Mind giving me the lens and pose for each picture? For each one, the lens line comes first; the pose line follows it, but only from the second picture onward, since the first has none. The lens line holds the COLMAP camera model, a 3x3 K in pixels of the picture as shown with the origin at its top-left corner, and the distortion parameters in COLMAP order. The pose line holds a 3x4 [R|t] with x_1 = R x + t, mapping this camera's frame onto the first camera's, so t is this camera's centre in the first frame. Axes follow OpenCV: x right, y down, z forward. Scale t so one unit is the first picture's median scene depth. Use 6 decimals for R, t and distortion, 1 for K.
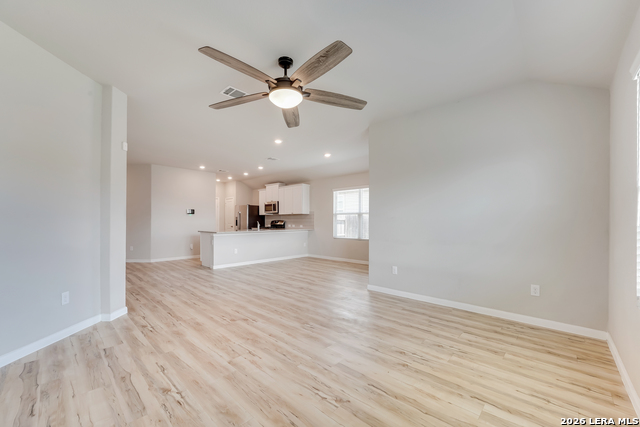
lens RADIAL K [[259.9, 0, 320.0], [0, 259.9, 222.9], [0, 0, 1]] dist [-0.011558, 0.001754]
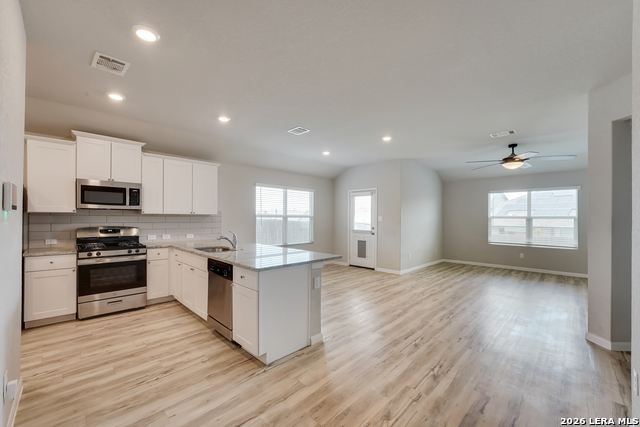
lens RADIAL K [[259.9, 0, 320.8], [0, 259.9, 219.7], [0, 0, 1]] dist [-0.011558, 0.001754]
pose [[0.021192, -0.006777, 0.999752, -1.573538], [0.002013, 0.999975, 0.006736, -0.065615], [-0.999773, 0.001870, 0.021205, 1.796383]]
